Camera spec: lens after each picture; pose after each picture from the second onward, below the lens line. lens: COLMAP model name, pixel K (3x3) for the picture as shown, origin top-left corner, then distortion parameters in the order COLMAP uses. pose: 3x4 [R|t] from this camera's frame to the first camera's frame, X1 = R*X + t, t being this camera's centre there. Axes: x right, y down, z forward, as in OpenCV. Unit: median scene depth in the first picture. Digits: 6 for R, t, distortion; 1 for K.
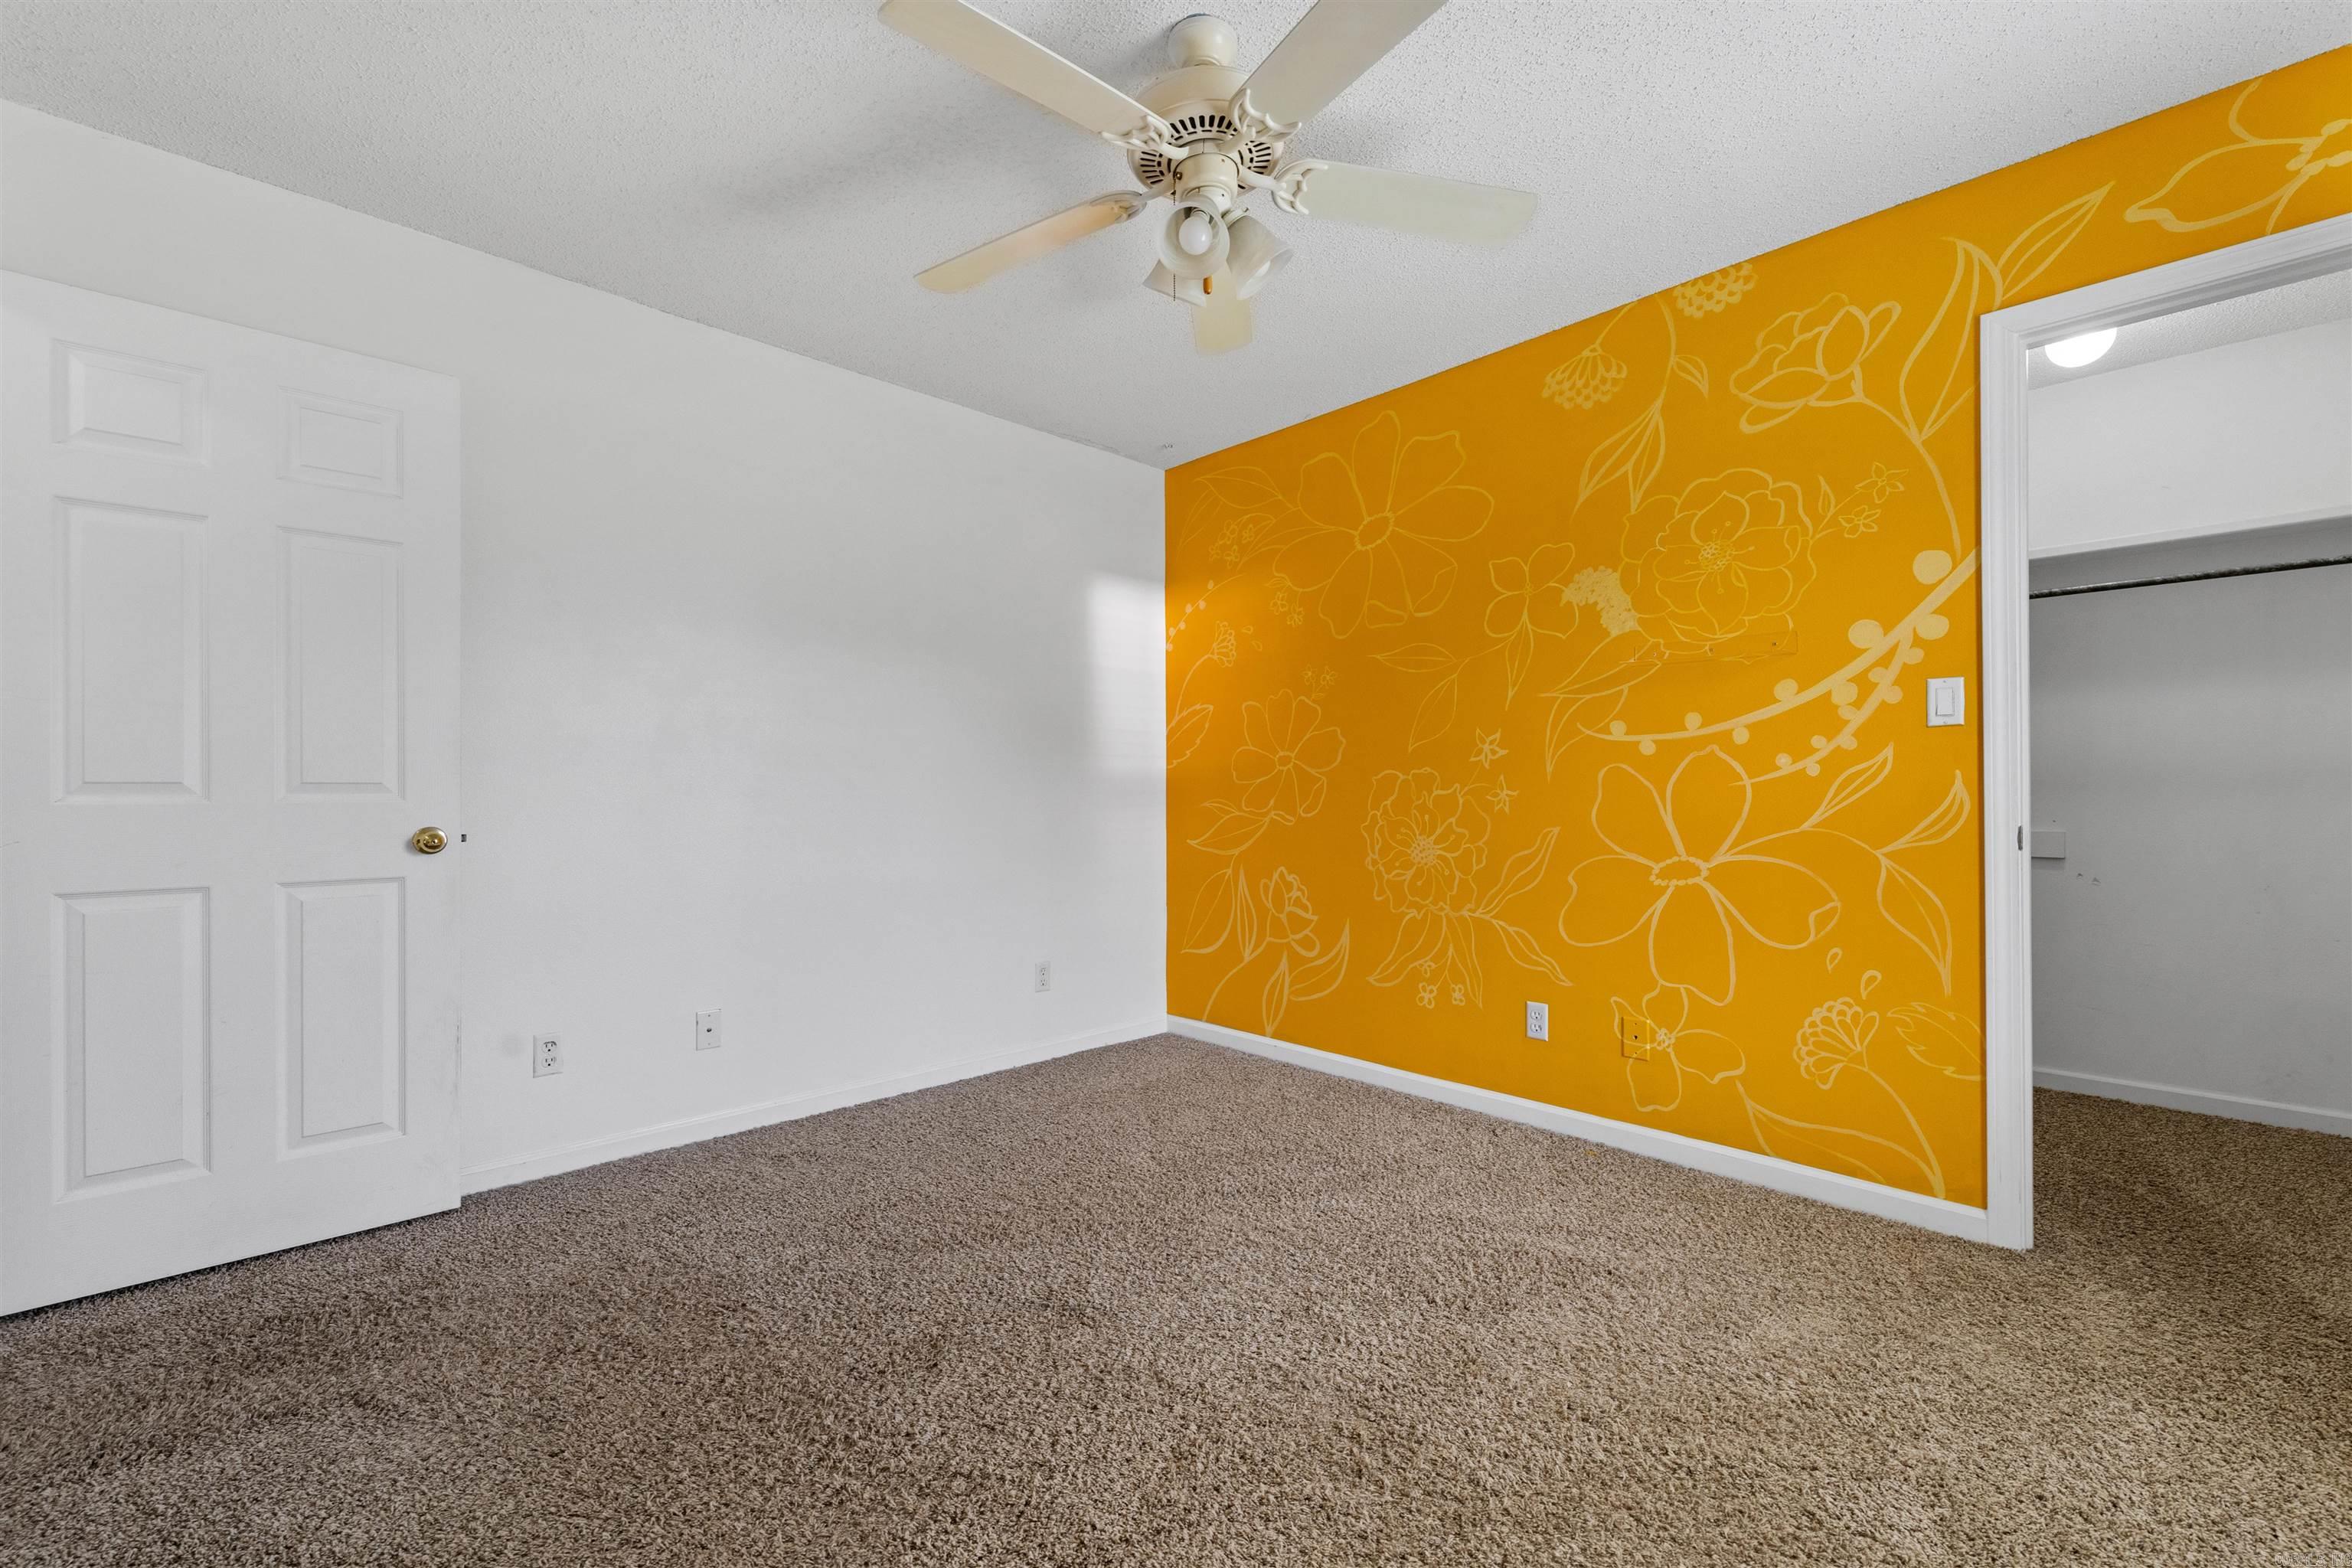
lens RADIAL K [[974.4, 0, 1178.6], [0, 974.4, 789.9], [0, 0, 1]] dist [0.002625, 0.000022]
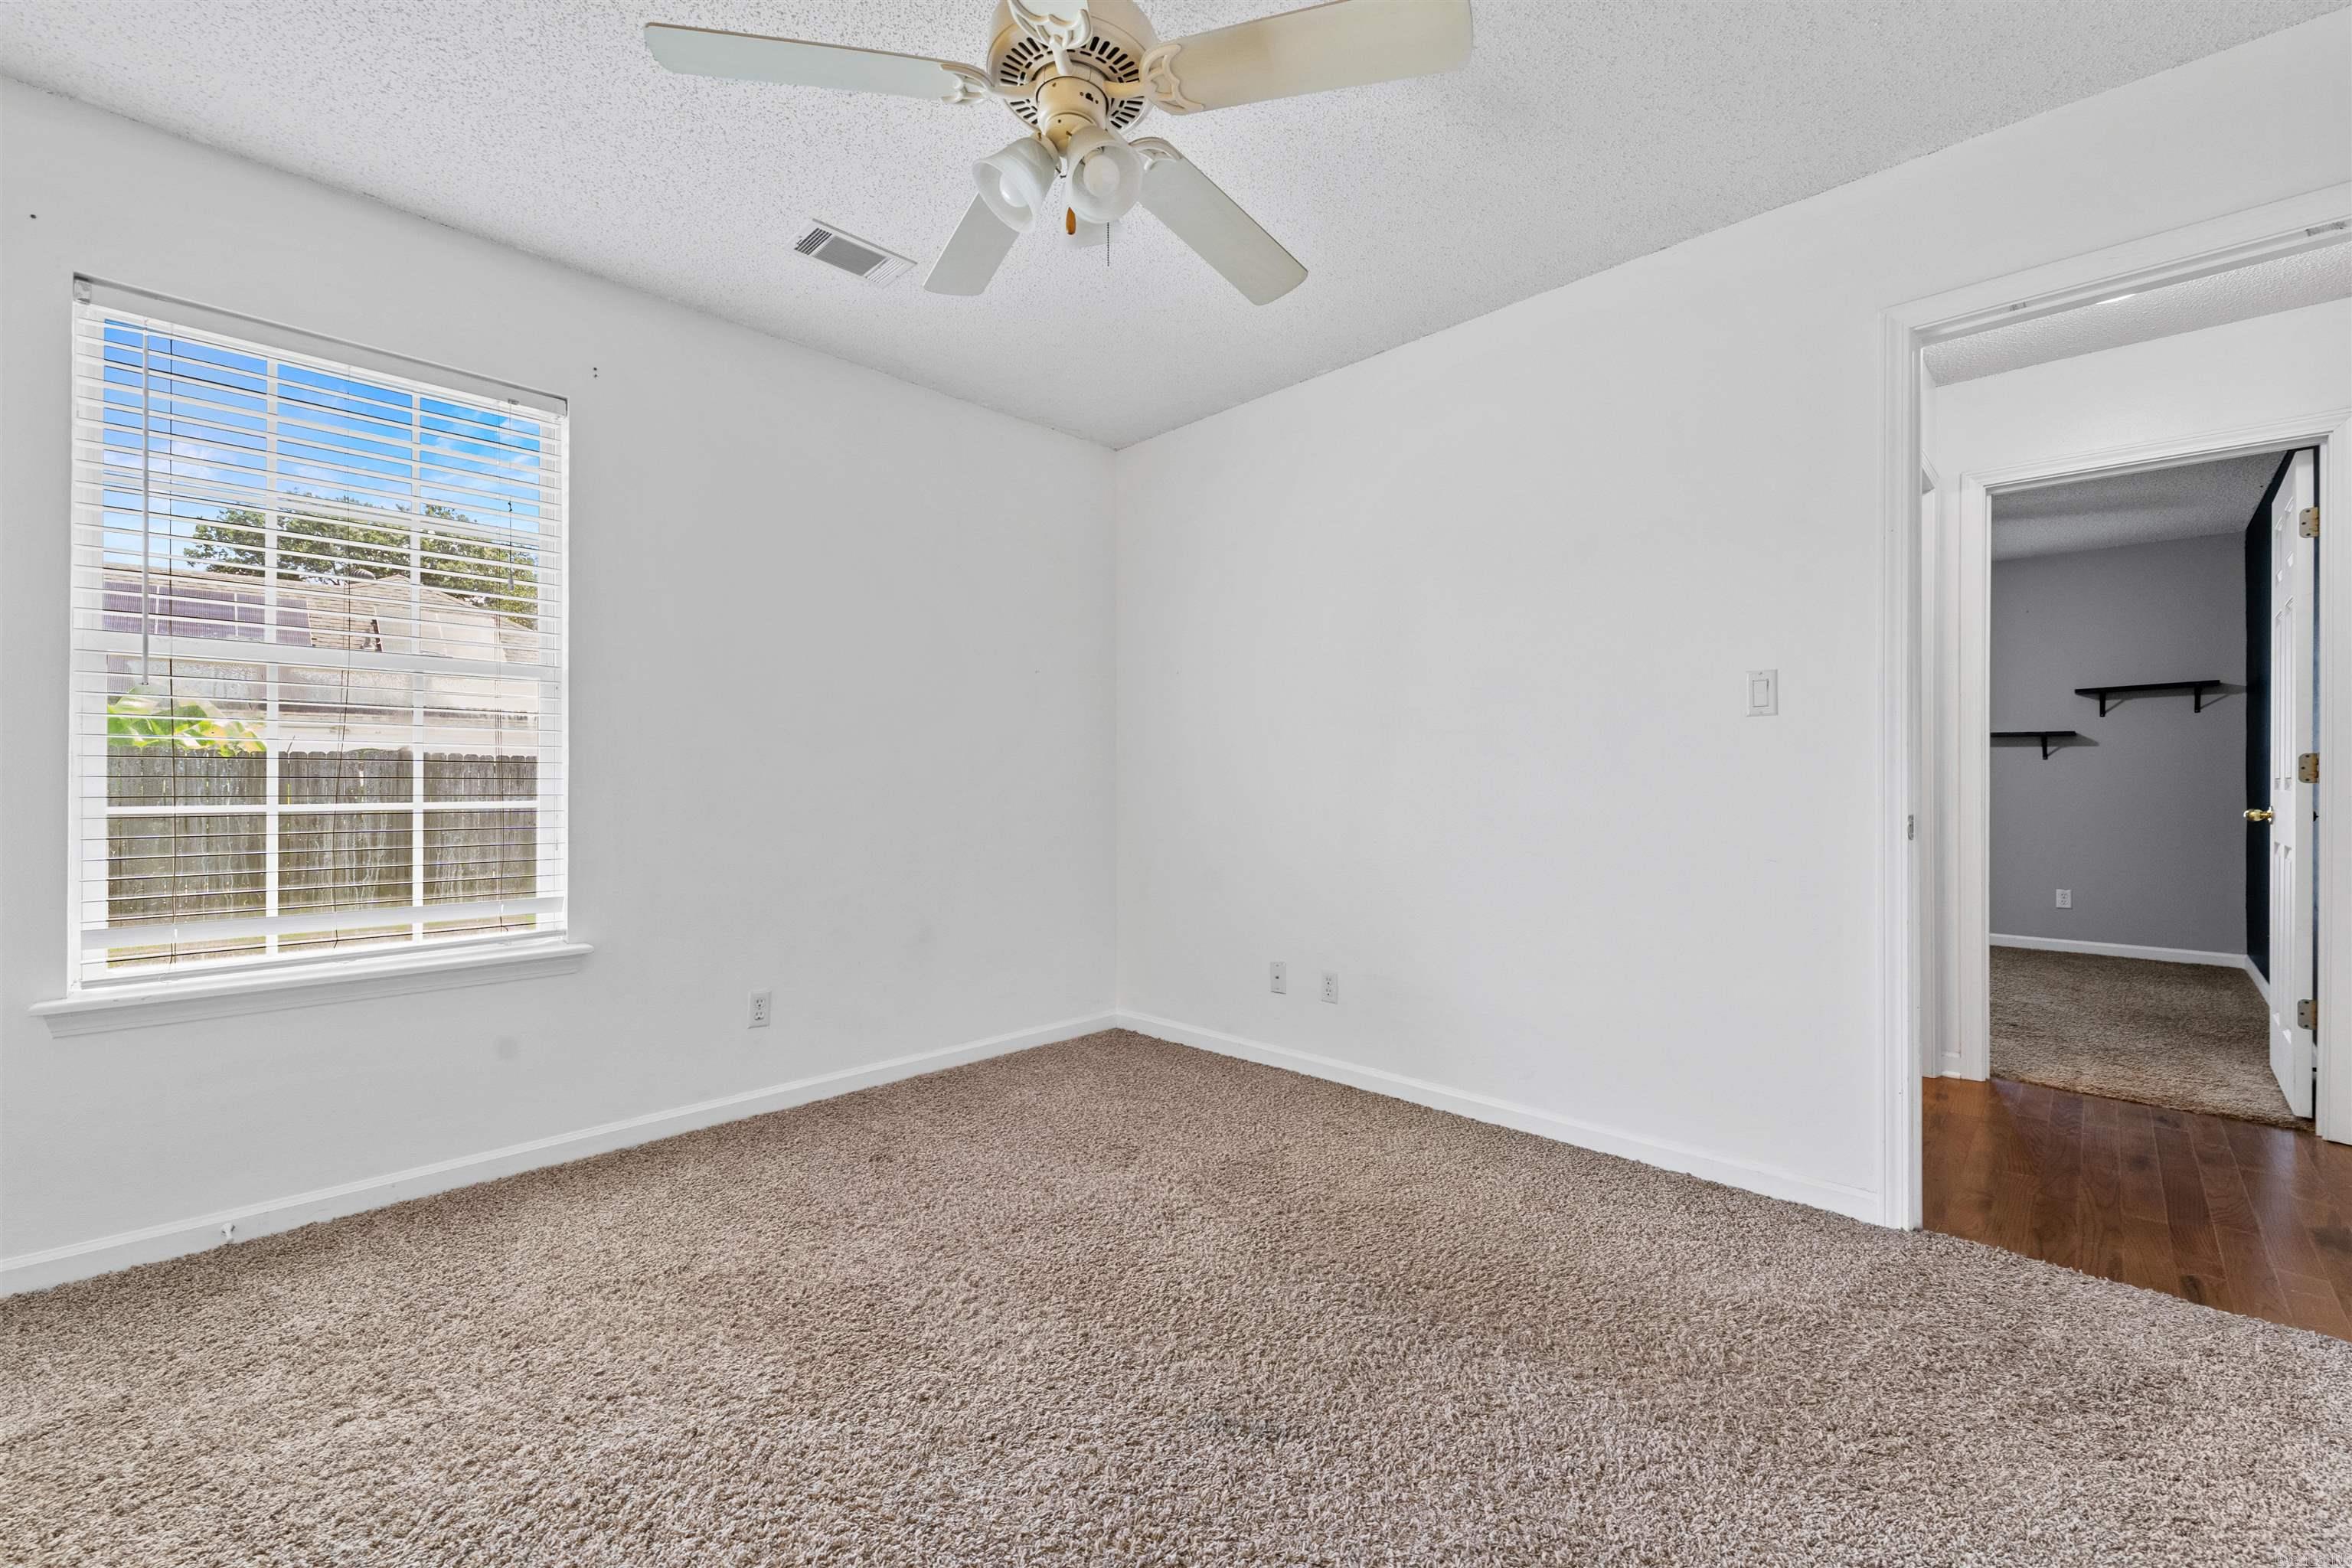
lens RADIAL K [[960.4, 0, 1176.5], [0, 960.4, 777.3], [0, 0, 1]] dist [0.001282, -0.000379]
pose [[-0.998582, 0.005159, -0.052980, -0.012666], [0.005325, 0.999981, -0.002988, 0.004370], [0.052964, -0.003266, -0.998591, 1.166622]]
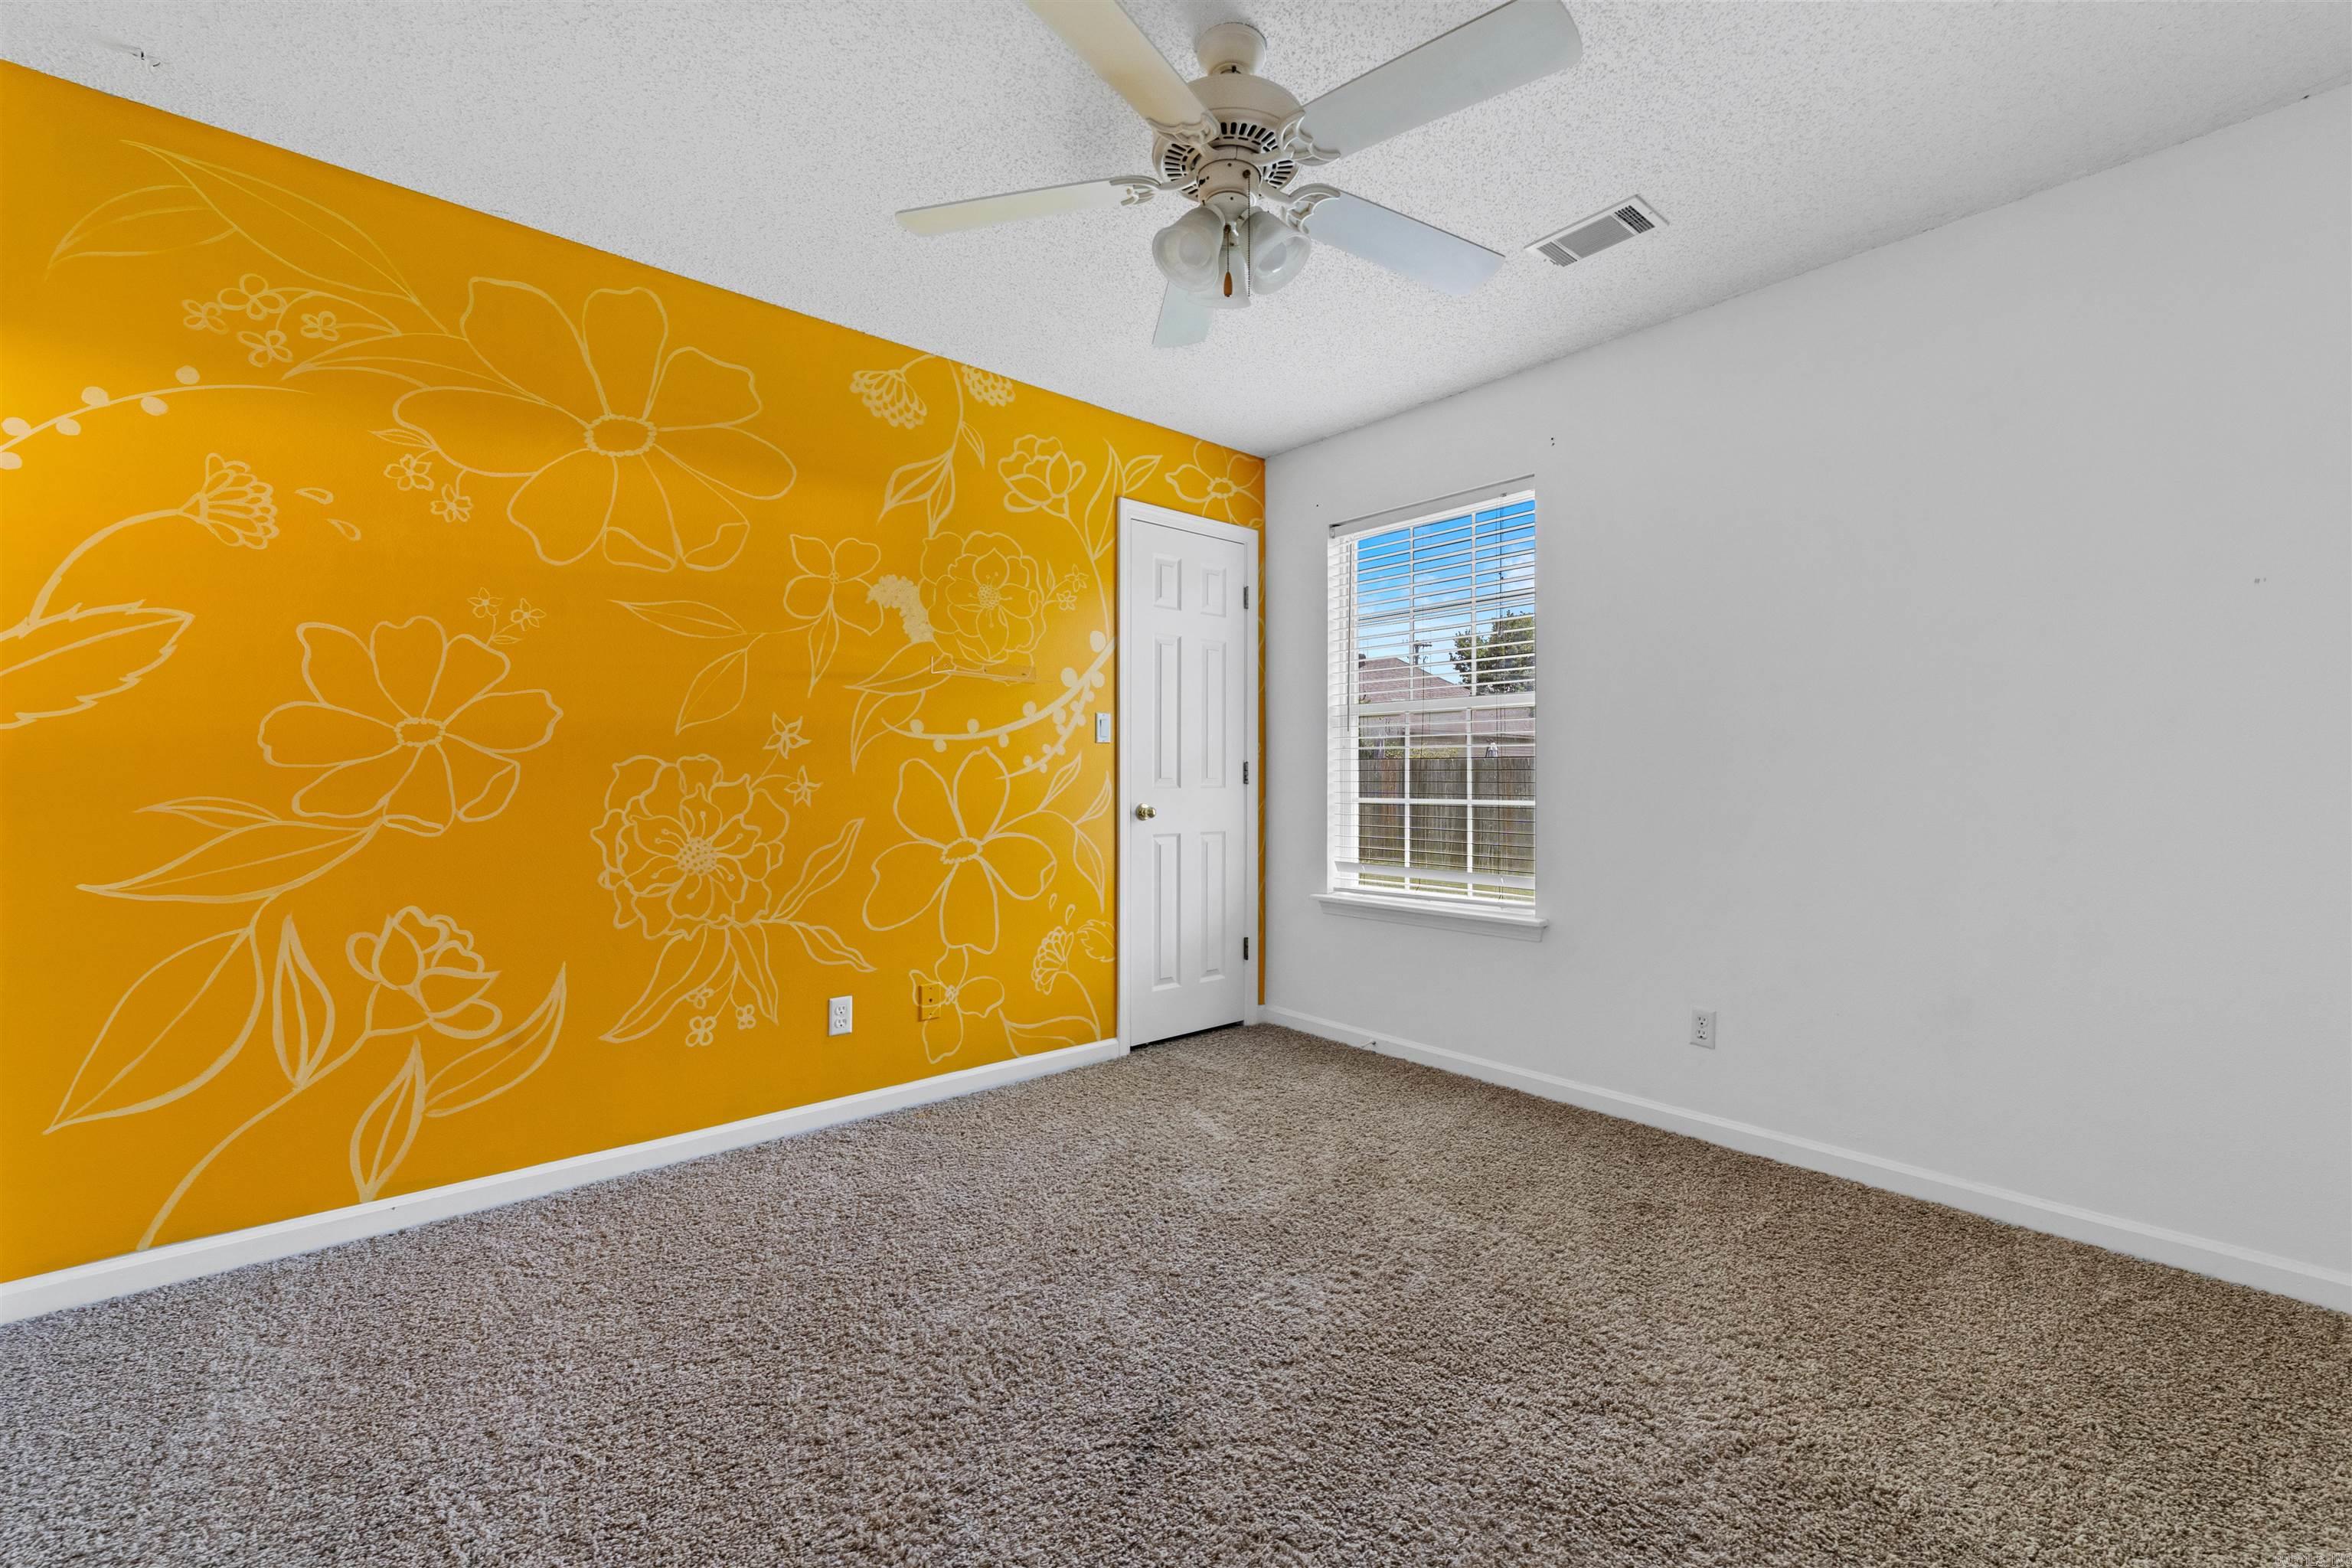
lens RADIAL K [[960.4, 0, 1176.5], [0, 960.4, 777.3], [0, 0, 1]] dist [0.001282, -0.000379]
pose [[0.041900, 0.010491, 0.999067, -0.593427], [-0.000645, 0.999945, -0.010473, 0.005319], [-0.999122, -0.000205, 0.041904, 0.620513]]
